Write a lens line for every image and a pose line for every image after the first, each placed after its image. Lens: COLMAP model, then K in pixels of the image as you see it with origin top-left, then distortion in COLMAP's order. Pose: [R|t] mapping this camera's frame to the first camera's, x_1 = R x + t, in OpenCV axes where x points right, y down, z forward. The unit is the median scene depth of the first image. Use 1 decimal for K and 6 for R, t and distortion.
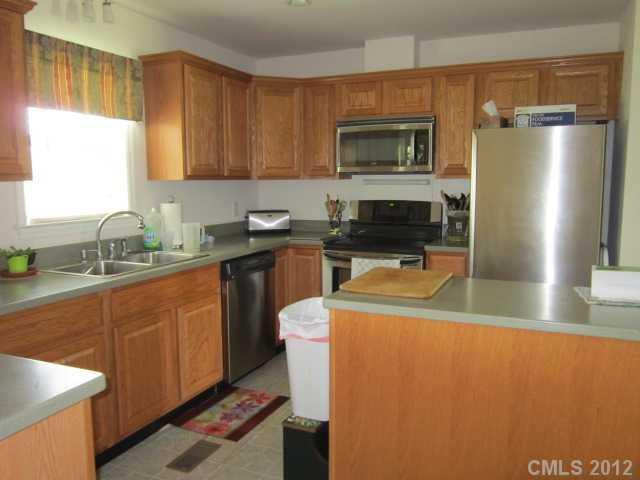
lens RADIAL K [[528.4, 0, 320.2], [0, 528.4, 239.5], [0, 0, 1]] dist [-0.031449, -0.000118]
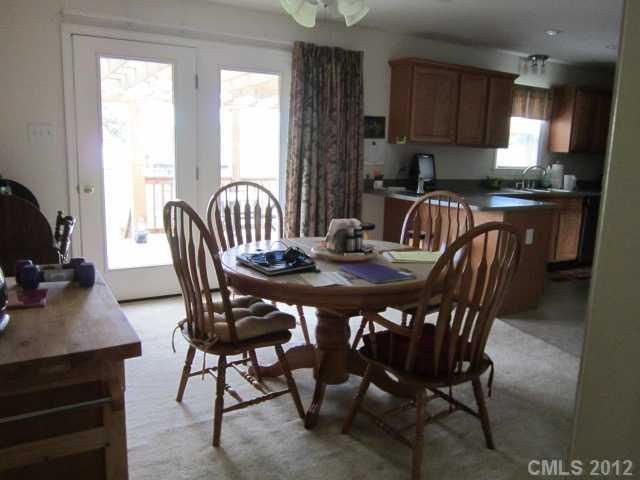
lens RADIAL K [[528.4, 0, 320.2], [0, 528.4, 239.5], [0, 0, 1]] dist [-0.031449, -0.000118]
pose [[0.816264, 0.137852, -0.560990, 0.111560], [-0.106474, 0.990374, 0.088441, 0.123836], [0.567782, -0.012460, 0.823085, -1.047713]]
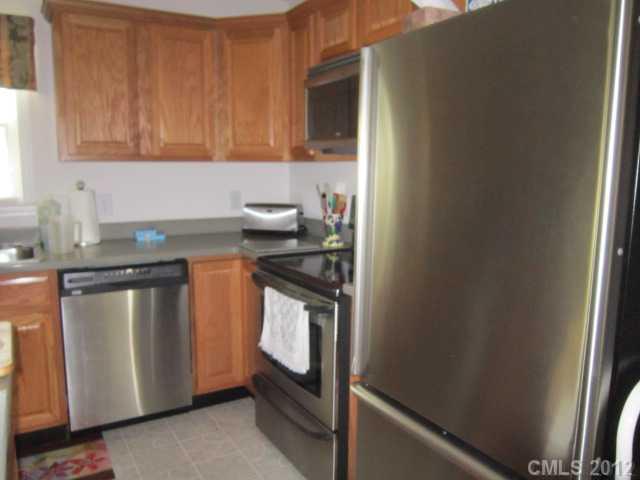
lens RADIAL K [[528.4, 0, 320.2], [0, 528.4, 239.5], [0, 0, 1]] dist [-0.031449, -0.000118]
pose [[0.818789, 0.090449, -0.566924, 0.512669], [-0.071288, 0.995887, 0.055927, -0.068214], [0.569651, -0.005378, 0.821869, 0.575221]]
